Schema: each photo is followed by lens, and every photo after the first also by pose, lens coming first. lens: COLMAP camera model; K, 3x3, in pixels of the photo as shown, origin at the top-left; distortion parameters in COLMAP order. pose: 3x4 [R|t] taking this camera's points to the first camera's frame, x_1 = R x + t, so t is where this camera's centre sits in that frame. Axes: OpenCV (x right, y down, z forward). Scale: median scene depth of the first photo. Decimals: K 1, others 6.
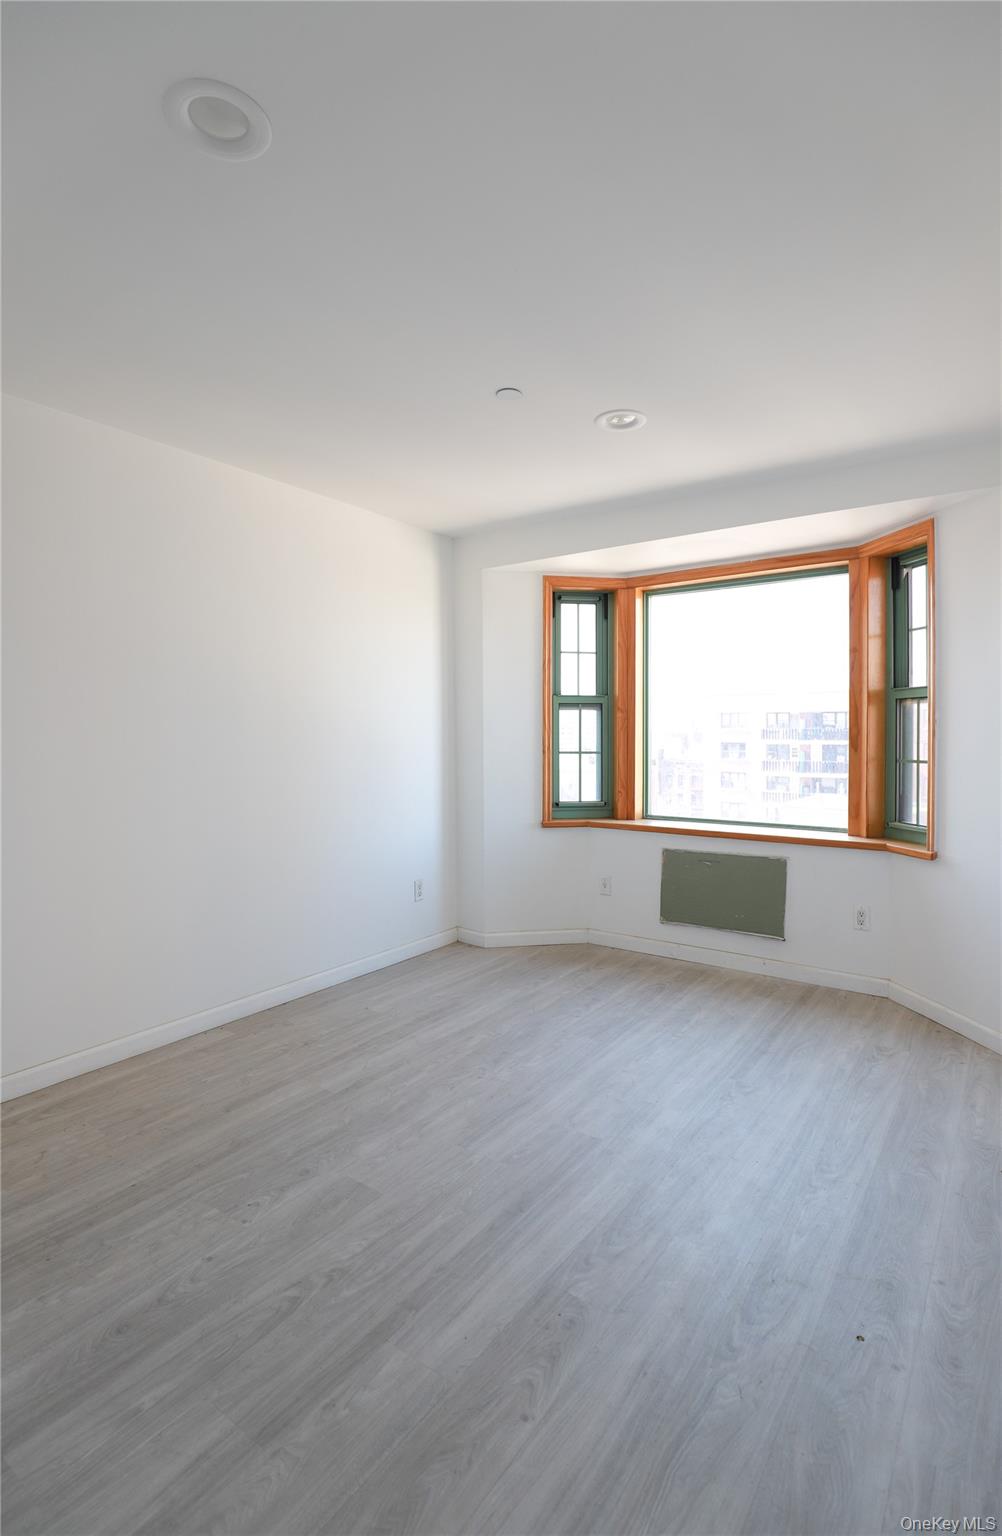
lens RADIAL K [[803.1, 0, 509.8], [0, 803.1, 763.0], [0, 0, 1]] dist [0.056519, -0.000613]
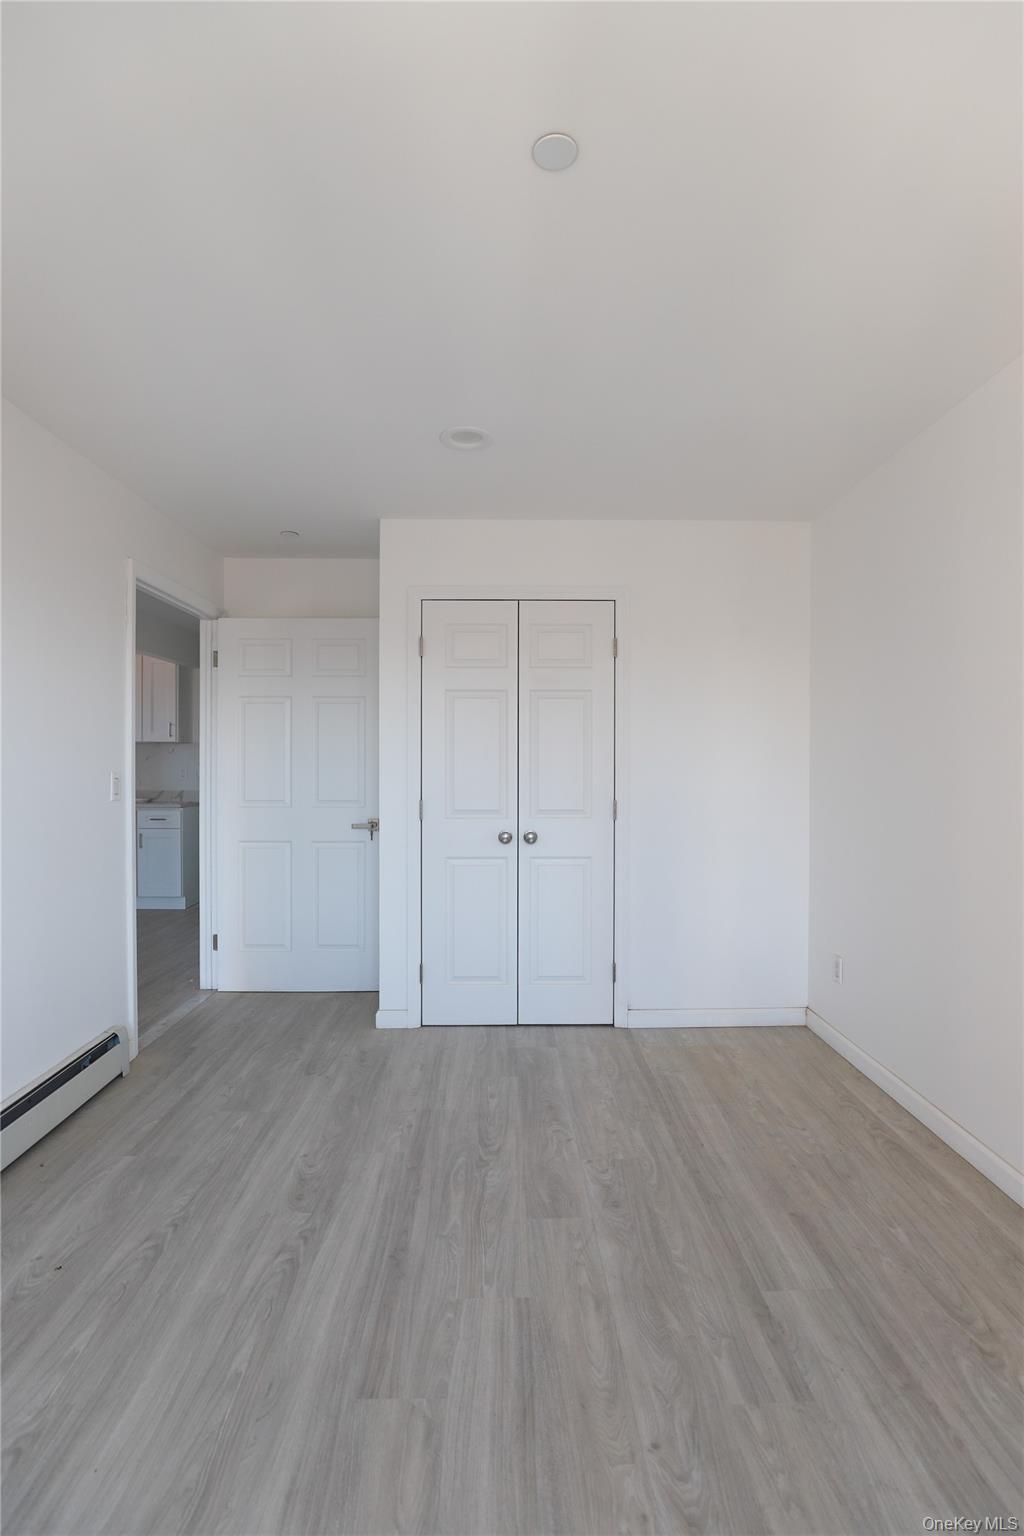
lens RADIAL K [[774.9, 0, 515.3], [0, 774.9, 772.6], [0, 0, 1]] dist [-0.023757, 0.001903]
pose [[-0.817480, 0.002851, -0.575950, 0.380194], [-0.023129, 0.999019, 0.037773, -0.054350], [0.575492, 0.044200, -0.816612, 1.648030]]
